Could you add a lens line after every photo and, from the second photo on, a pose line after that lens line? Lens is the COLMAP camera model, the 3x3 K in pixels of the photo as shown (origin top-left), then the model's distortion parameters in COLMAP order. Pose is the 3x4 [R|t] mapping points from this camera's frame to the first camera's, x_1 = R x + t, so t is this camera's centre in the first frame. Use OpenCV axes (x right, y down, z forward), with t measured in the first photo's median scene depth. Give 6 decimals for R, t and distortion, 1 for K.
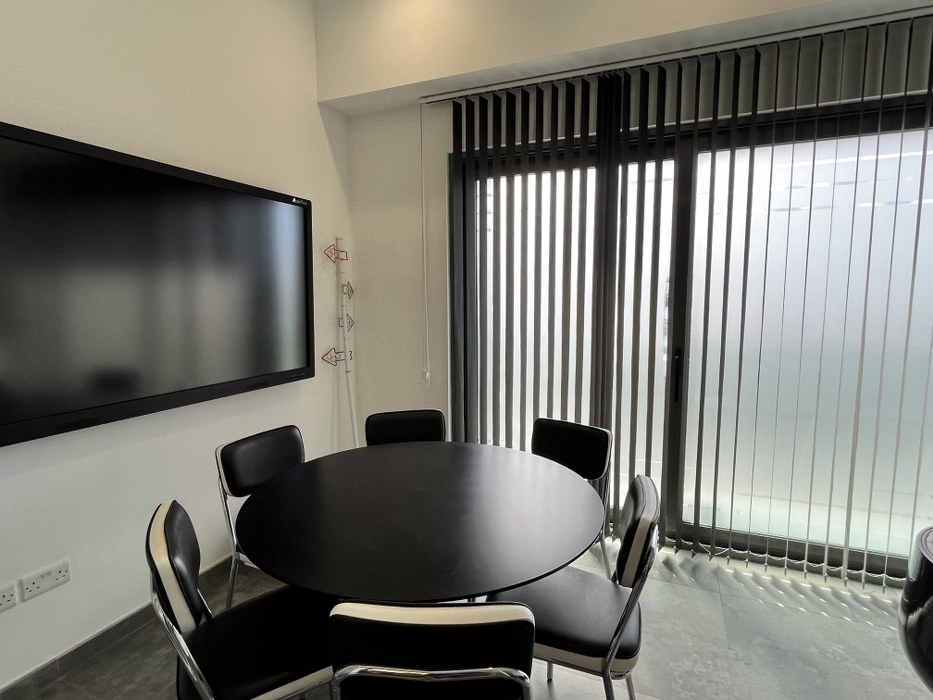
lens RADIAL K [[492.7, 0, 472.5], [0, 492.7, 348.3], [0, 0, 1]] dist [-0.014316, 0.001350]
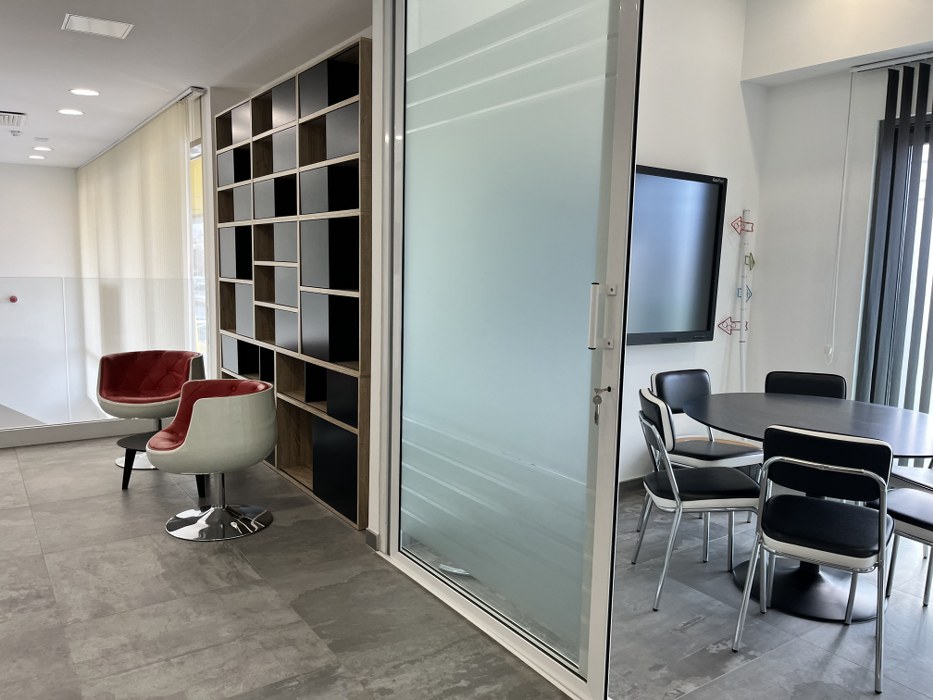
lens RADIAL K [[715.1, 0, 467.3], [0, 715.1, 357.1], [0, 0, 1]] dist [0.057015, -0.025406]
pose [[0.840213, 0.087184, -0.535201, 0.079849], [-0.086083, 0.995920, 0.027092, 0.101045], [0.535380, 0.023309, 0.844290, -0.644791]]
